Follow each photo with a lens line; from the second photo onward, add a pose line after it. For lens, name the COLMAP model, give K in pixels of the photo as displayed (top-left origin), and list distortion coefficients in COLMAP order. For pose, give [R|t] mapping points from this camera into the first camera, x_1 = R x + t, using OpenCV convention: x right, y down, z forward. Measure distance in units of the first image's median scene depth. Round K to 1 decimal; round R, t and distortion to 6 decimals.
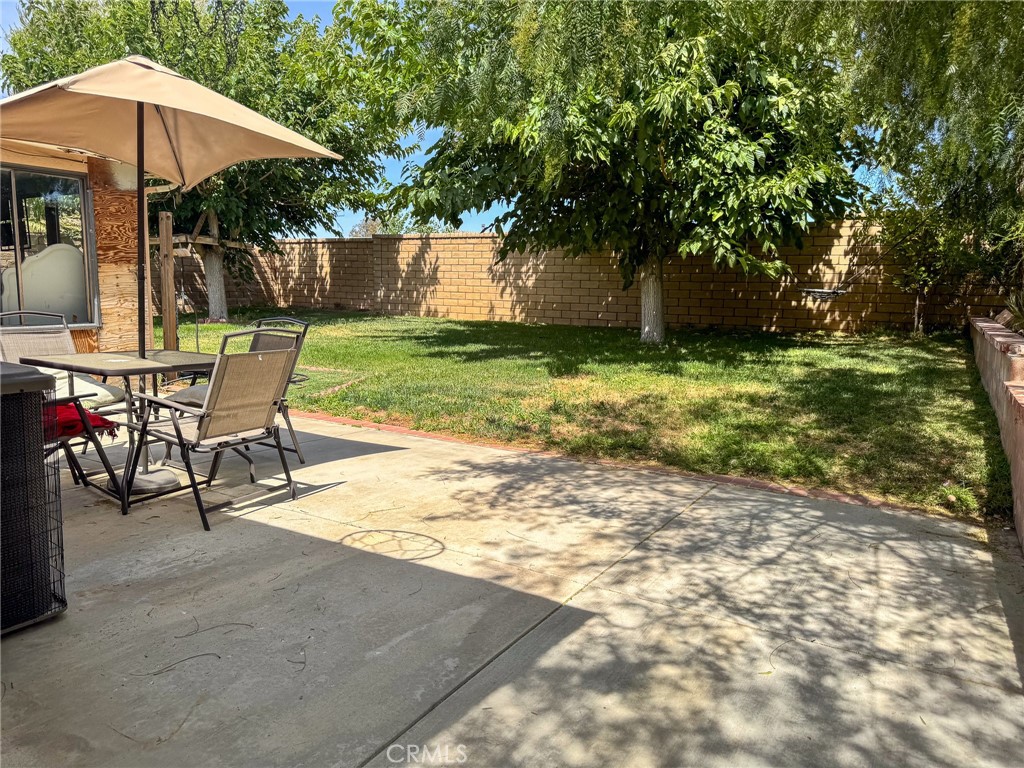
lens RADIAL K [[739.1, 0, 512.0], [0, 739.1, 384.0], [0, 0, 1]] dist [0.077491, -0.001949]
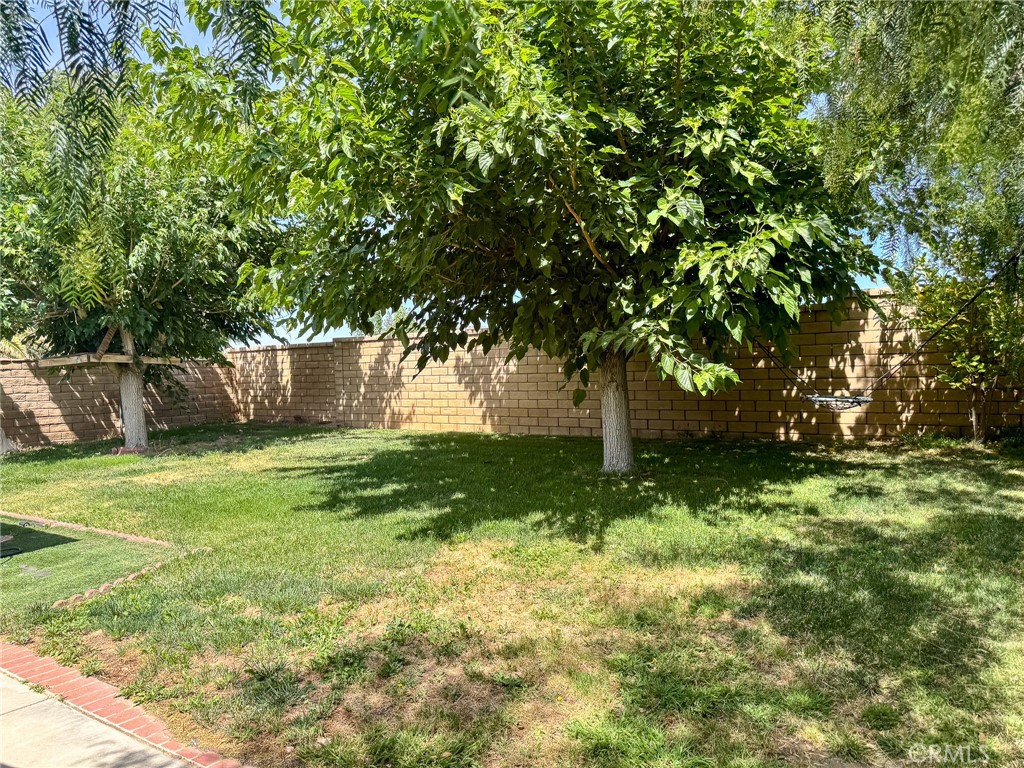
lens RADIAL K [[739.1, 0, 512.0], [0, 739.1, 384.0], [0, 0, 1]] dist [0.077491, -0.001949]
pose [[0.997588, -0.045226, -0.052666, 0.088454], [0.038888, 0.992523, -0.115695, -0.043816], [0.057504, 0.113368, 0.991888, 0.167628]]
